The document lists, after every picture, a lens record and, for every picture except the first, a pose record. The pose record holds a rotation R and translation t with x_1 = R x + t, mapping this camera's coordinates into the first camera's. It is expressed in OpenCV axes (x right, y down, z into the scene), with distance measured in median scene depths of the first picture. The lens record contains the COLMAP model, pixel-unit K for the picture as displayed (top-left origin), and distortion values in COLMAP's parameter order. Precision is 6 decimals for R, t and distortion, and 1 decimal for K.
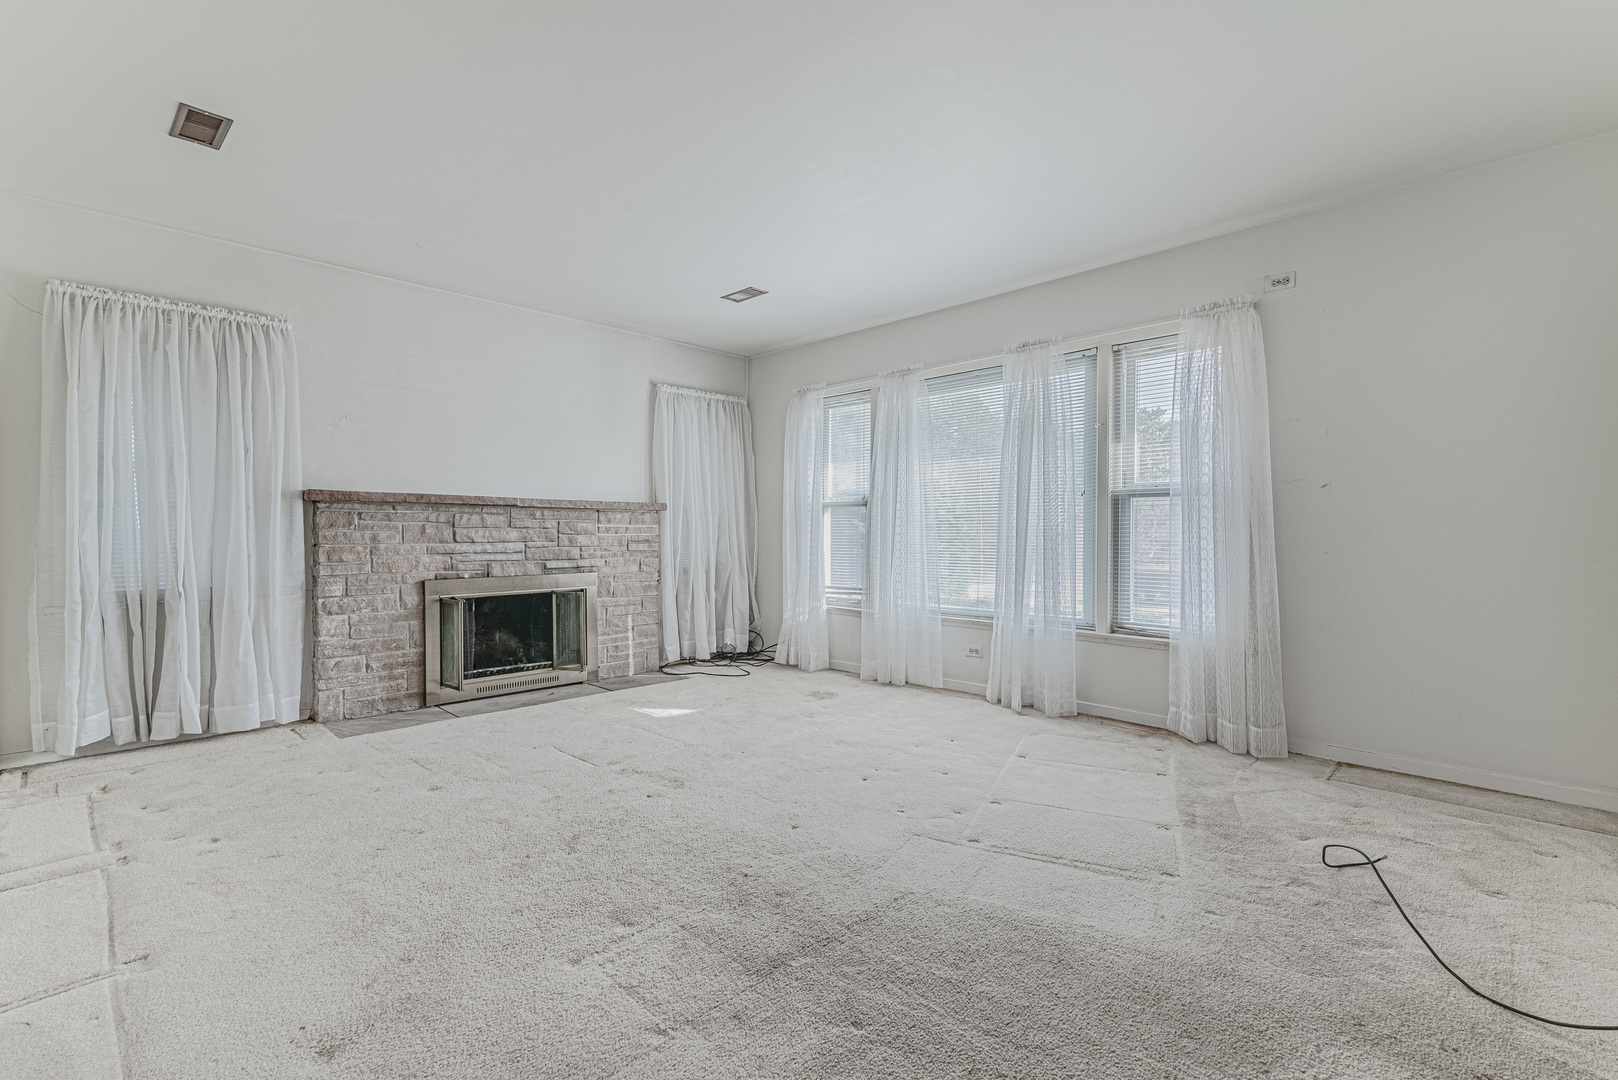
lens RADIAL K [[725.0, 0, 817.7], [0, 725.0, 544.2], [0, 0, 1]] dist [0.012508, -0.001195]
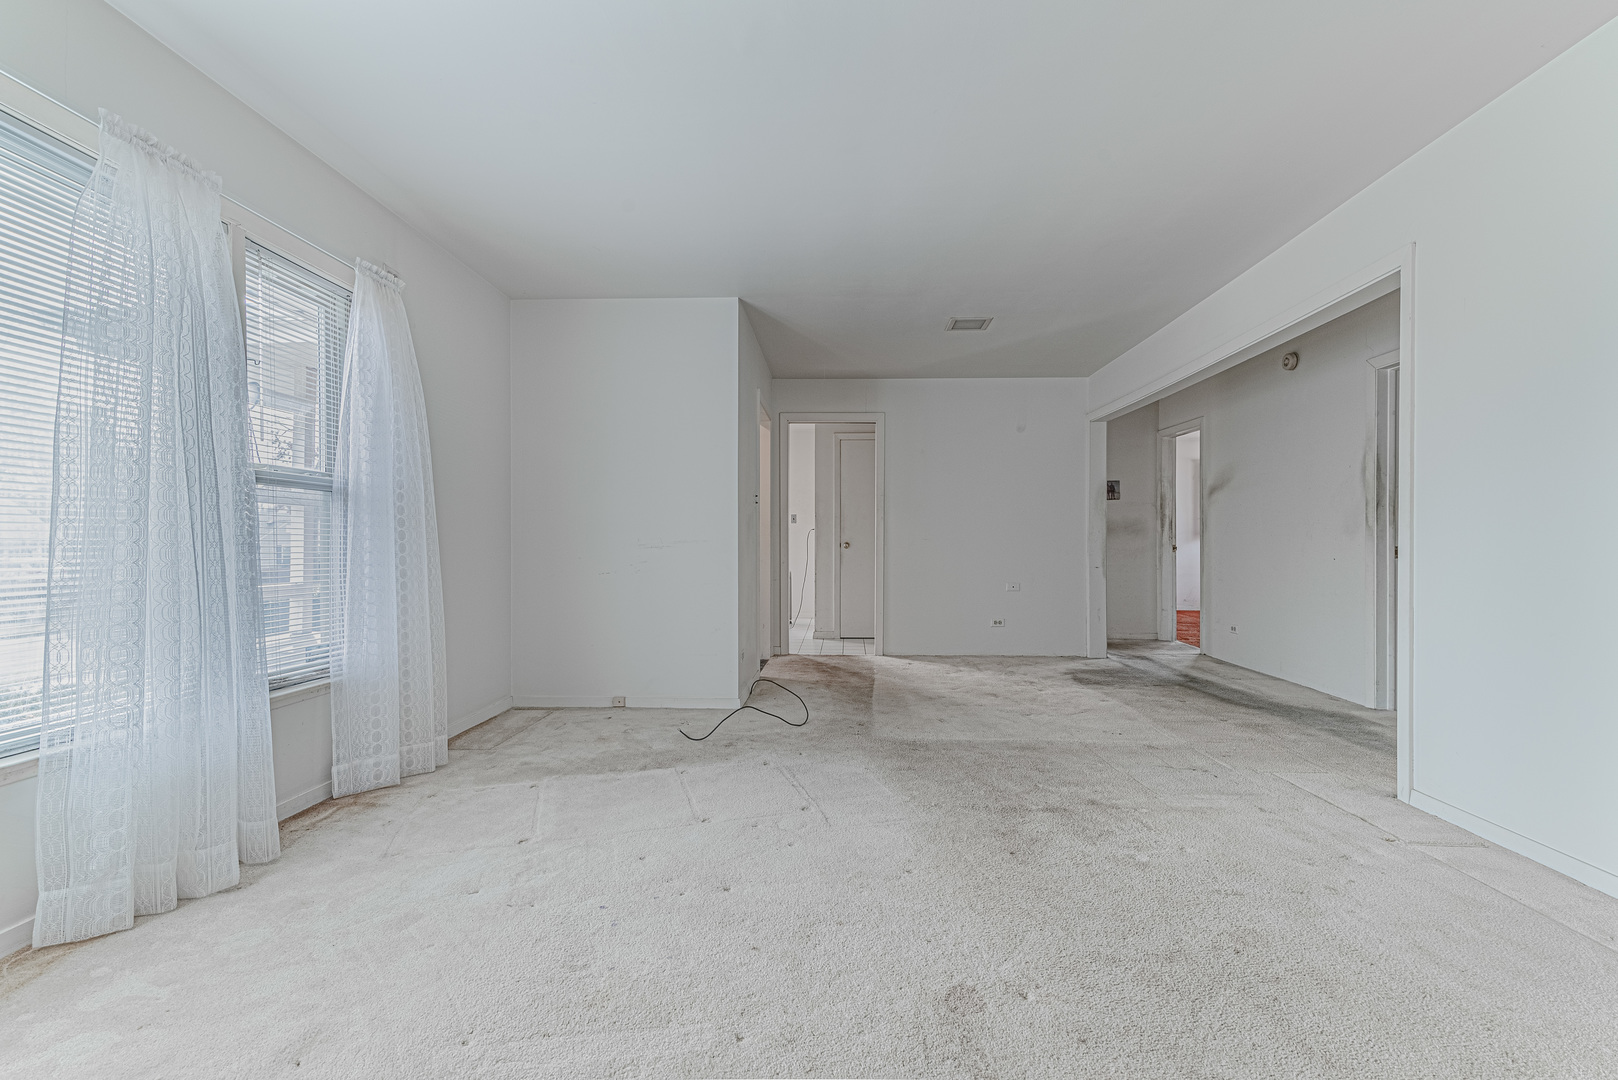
lens RADIAL K [[725.0, 0, 817.7], [0, 725.0, 544.2], [0, 0, 1]] dist [0.012508, -0.001195]
pose [[-0.670099, -0.007458, 0.742234, -0.610957], [0.011490, 0.999725, 0.020418, -0.025848], [-0.742183, 0.022211, -0.669829, 1.675286]]
